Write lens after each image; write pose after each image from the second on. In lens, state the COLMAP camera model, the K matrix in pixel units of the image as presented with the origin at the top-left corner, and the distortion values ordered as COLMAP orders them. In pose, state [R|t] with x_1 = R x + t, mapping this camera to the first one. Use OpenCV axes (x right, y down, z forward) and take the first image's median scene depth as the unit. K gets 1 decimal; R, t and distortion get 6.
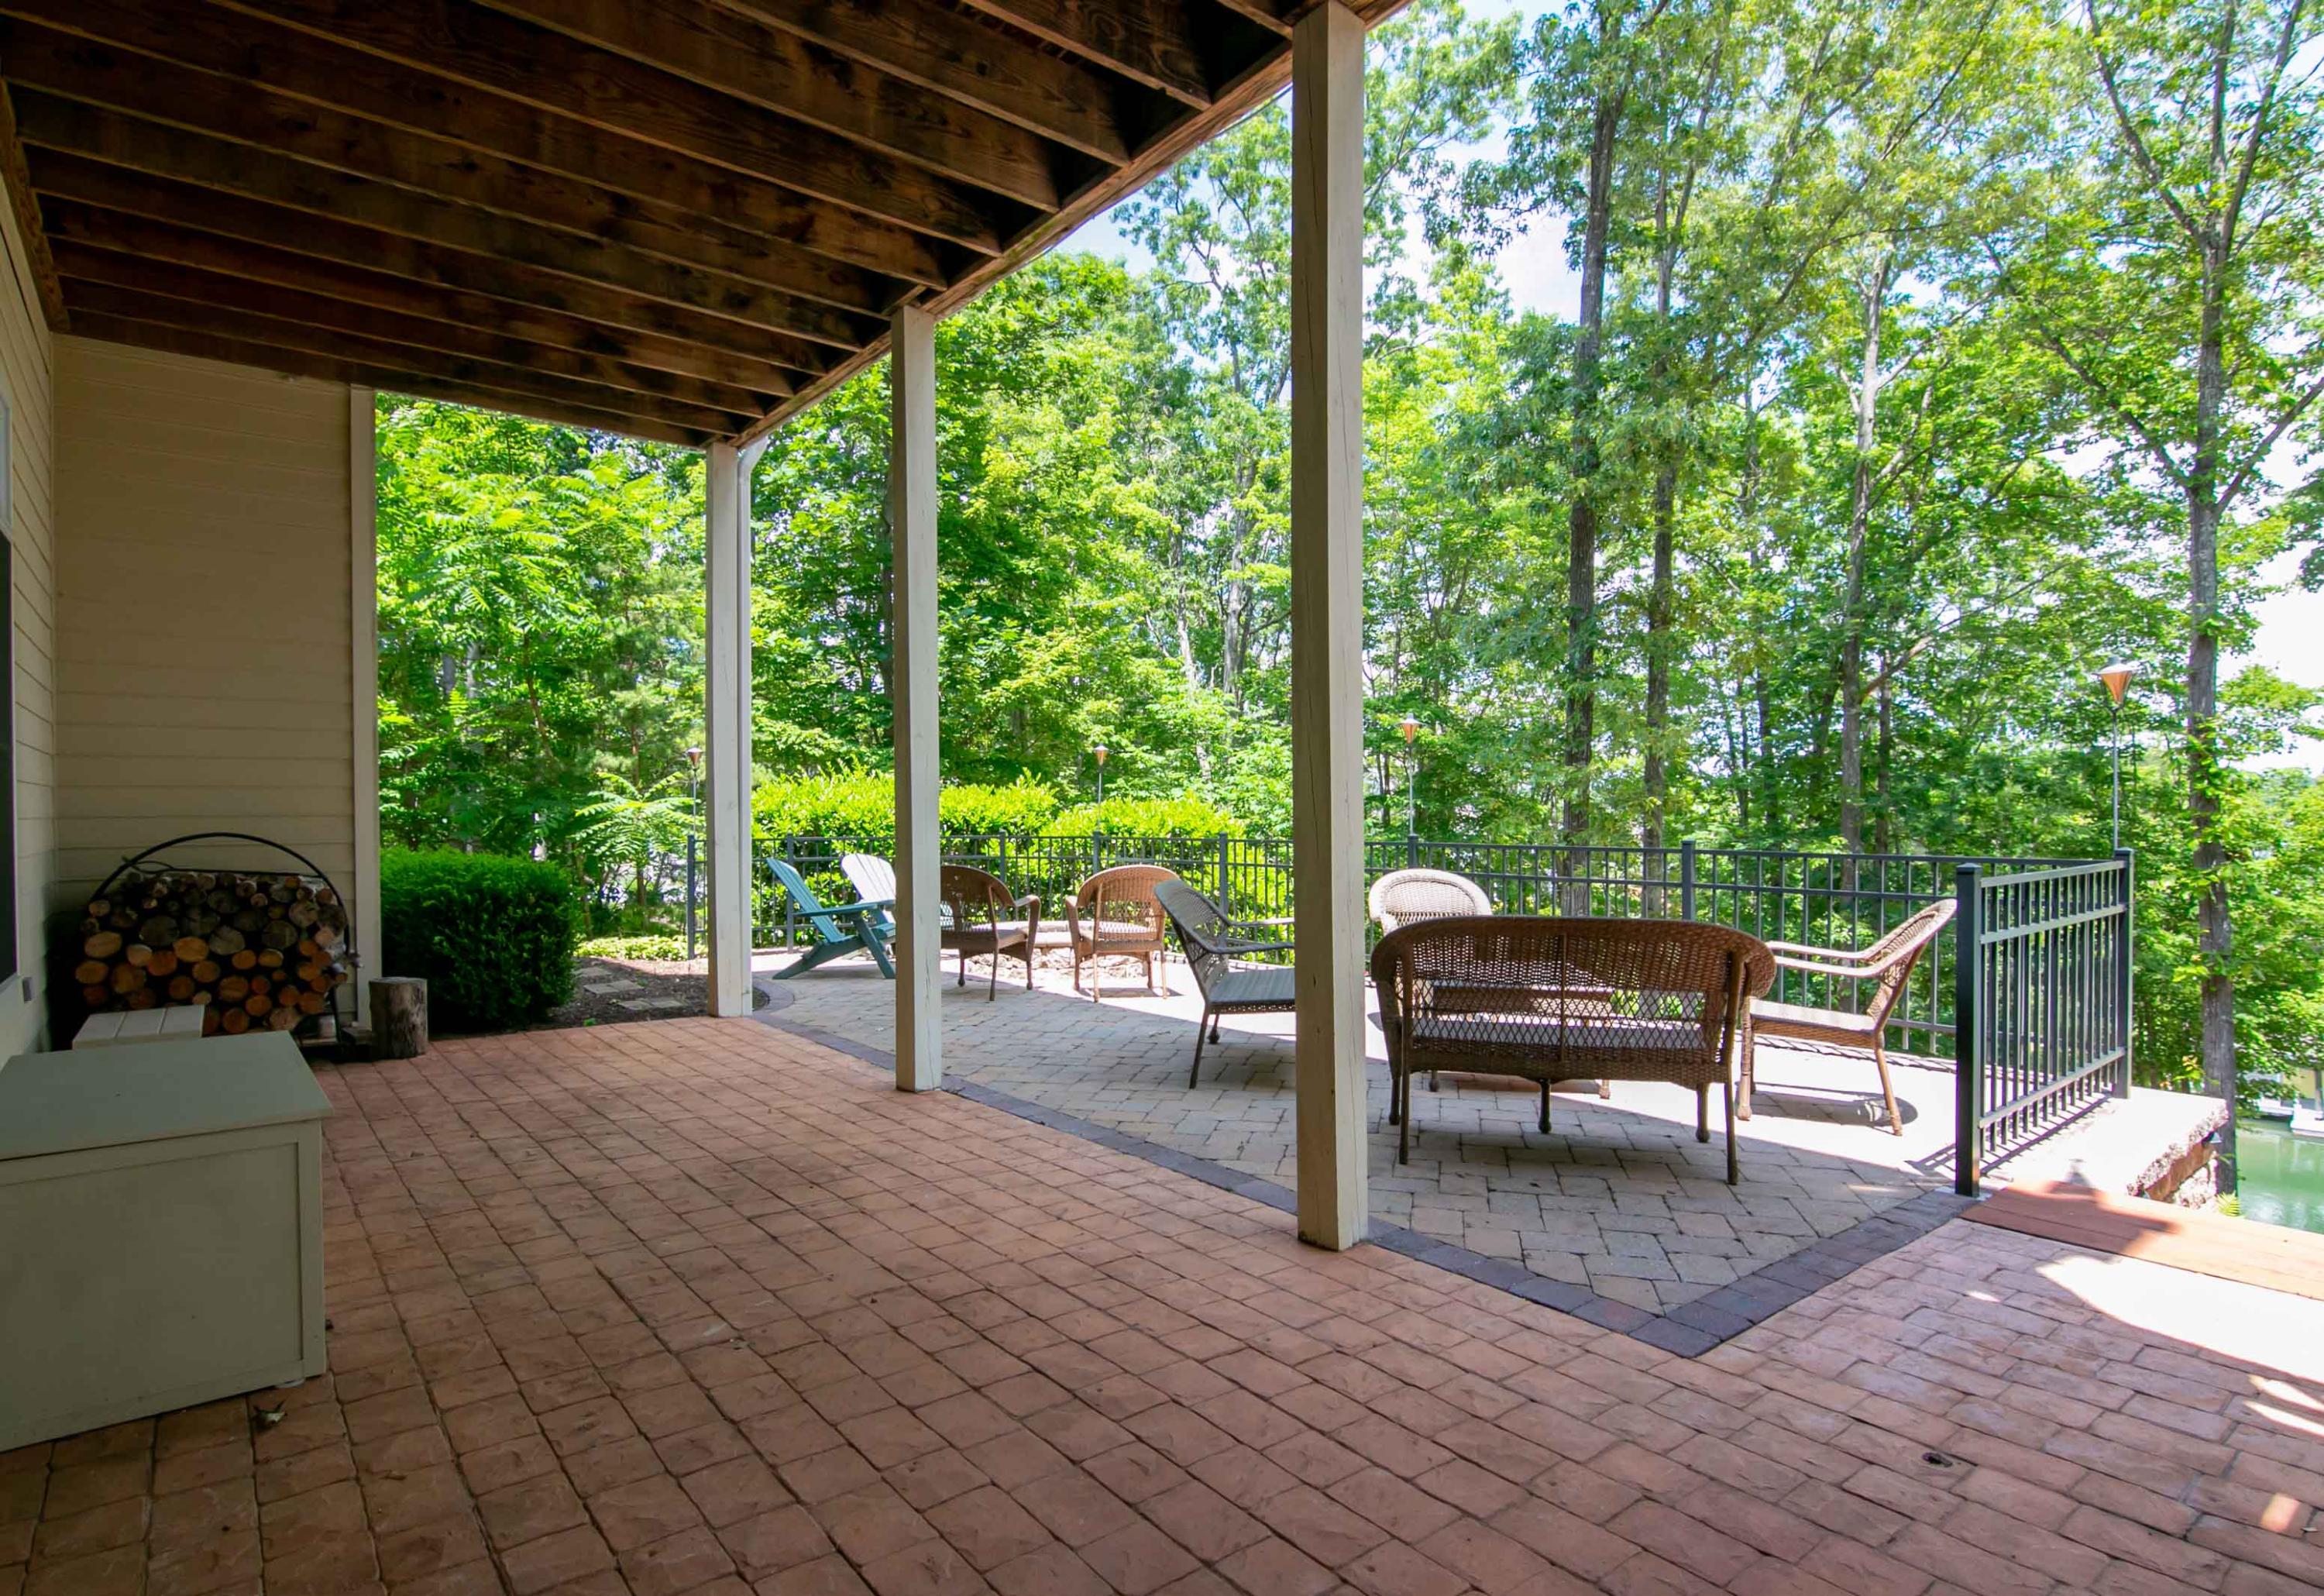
lens RADIAL K [[1274.4, 0, 1162.0], [0, 1274.4, 798.0], [0, 0, 1]] dist [-0.004174, -0.001410]
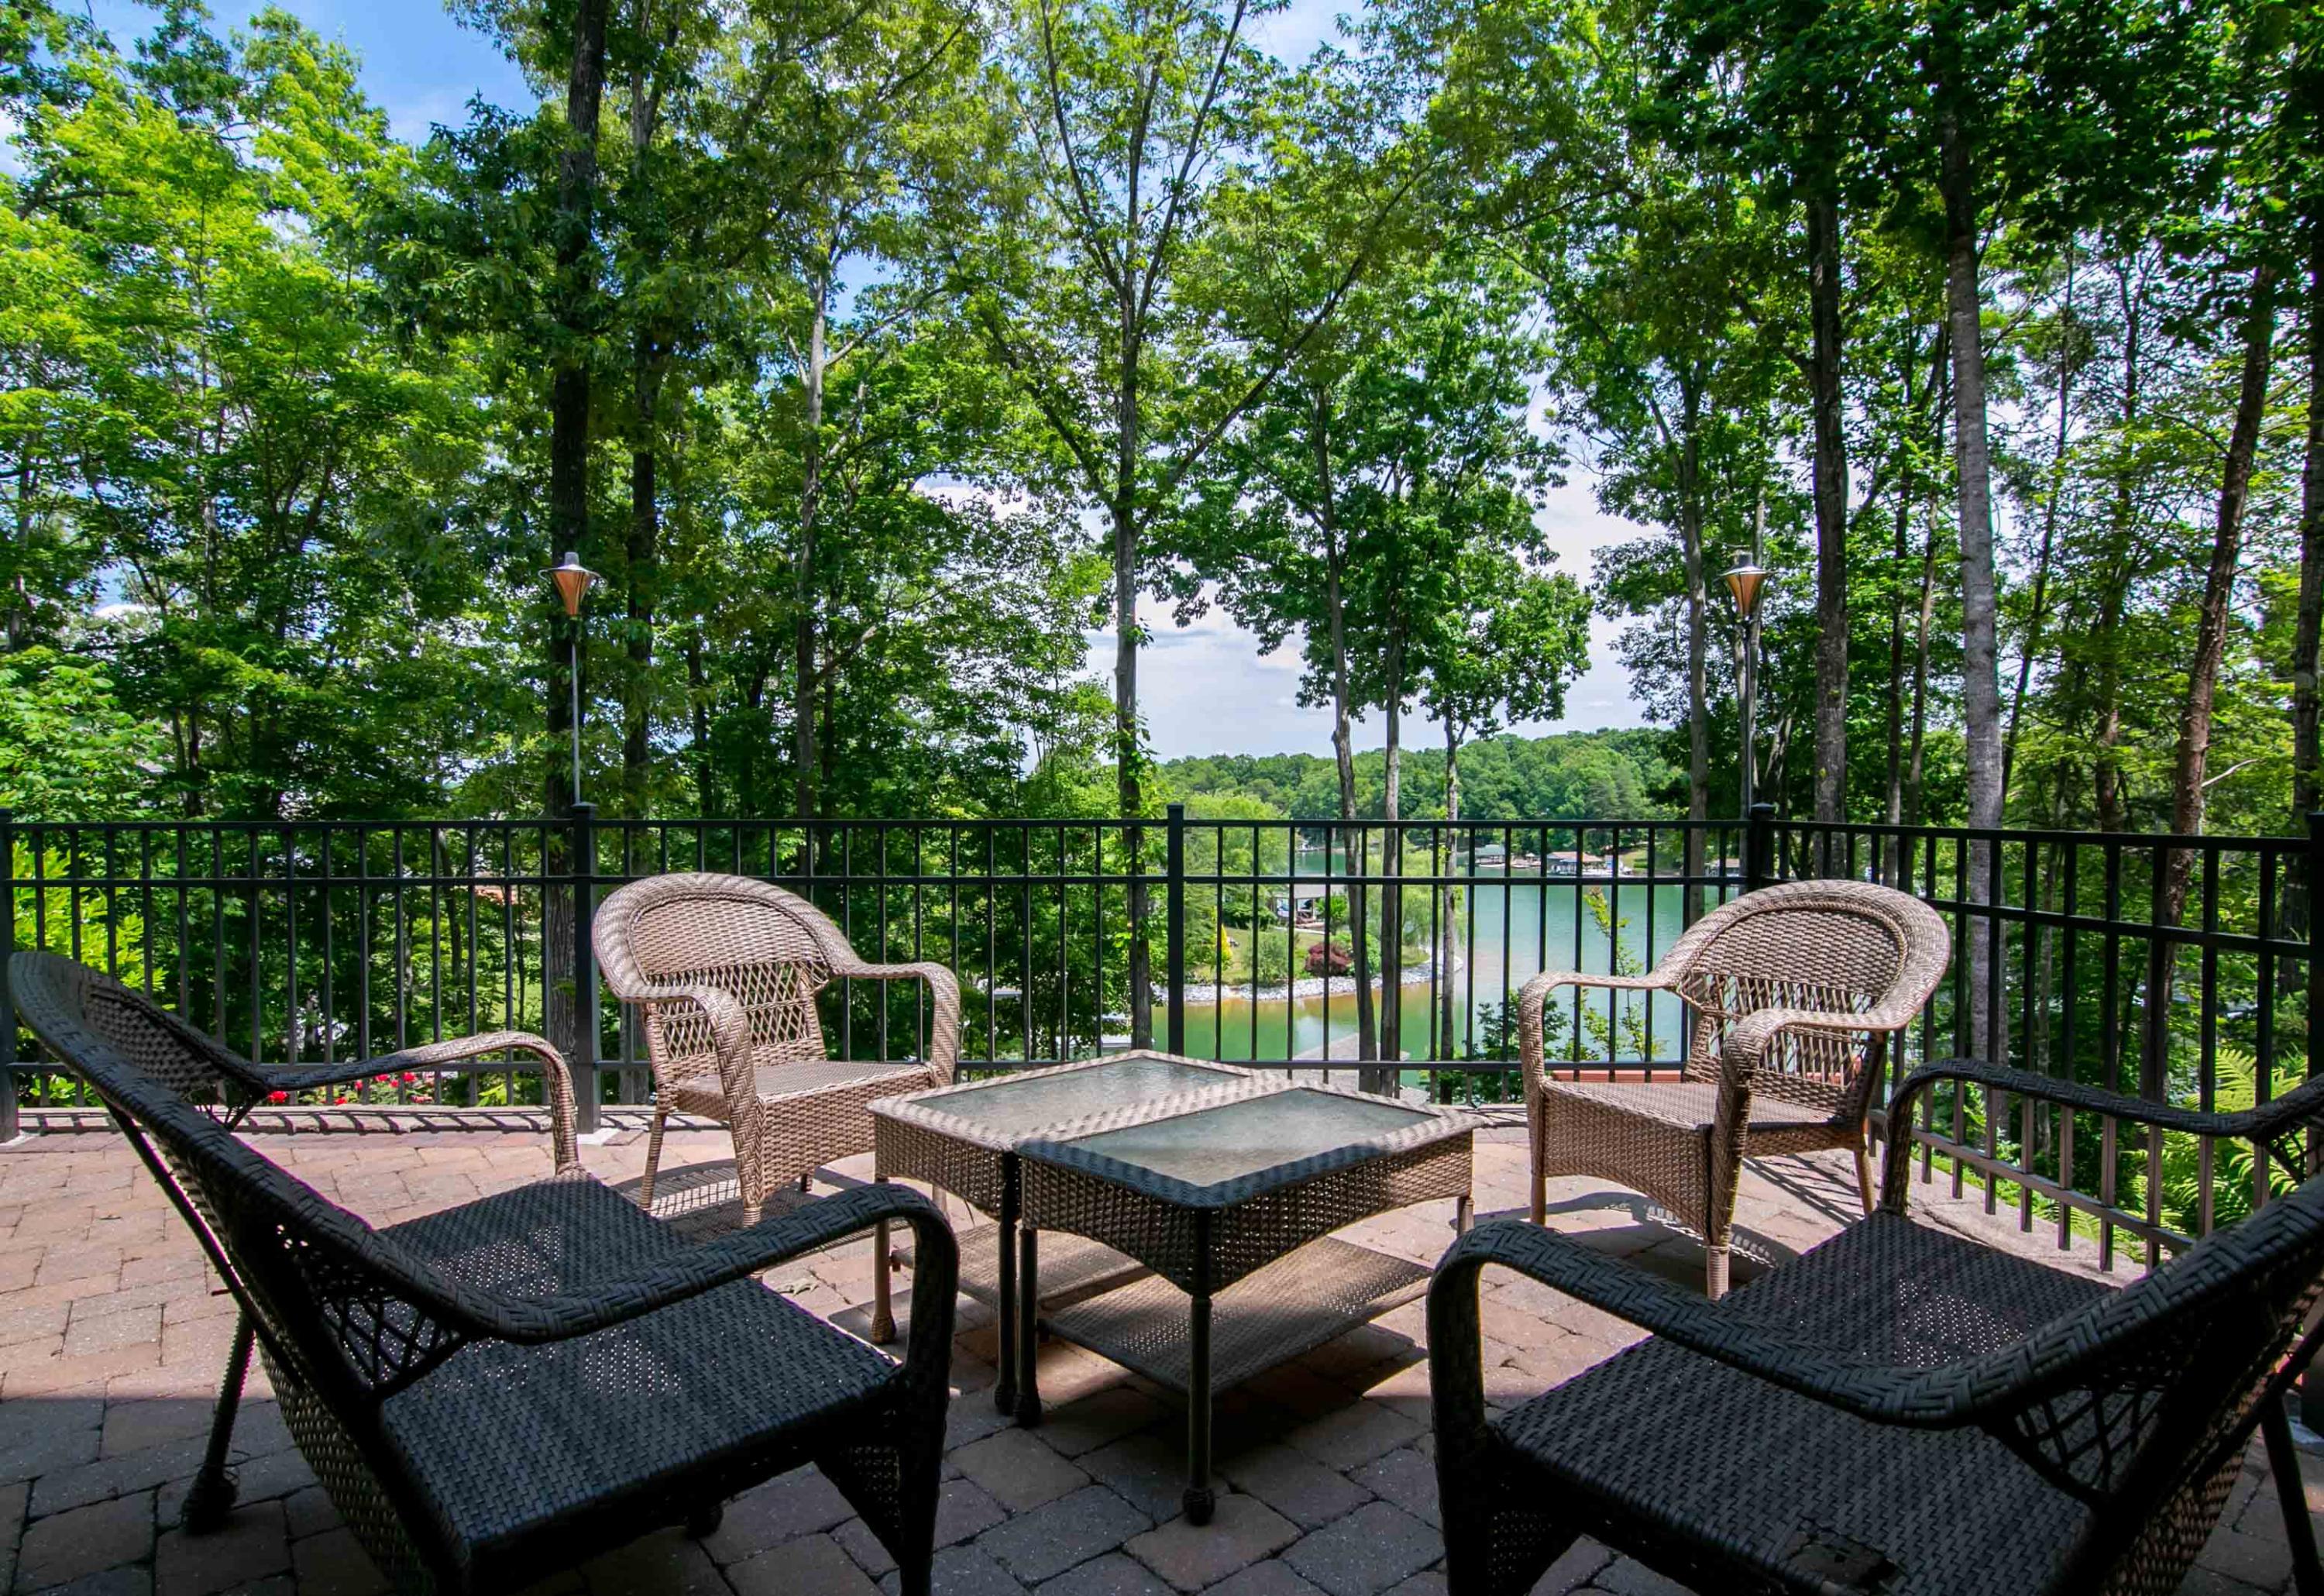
lens RADIAL K [[1187.9, 0, 1156.4], [0, 1187.9, 840.3], [0, 0, 1]] dist [-0.001234, -0.000329]
pose [[0.626014, -0.031624, 0.779170, -0.002600], [0.005086, 0.999322, 0.036473, 0.013893], [-0.779795, -0.018870, 0.625751, 0.308278]]
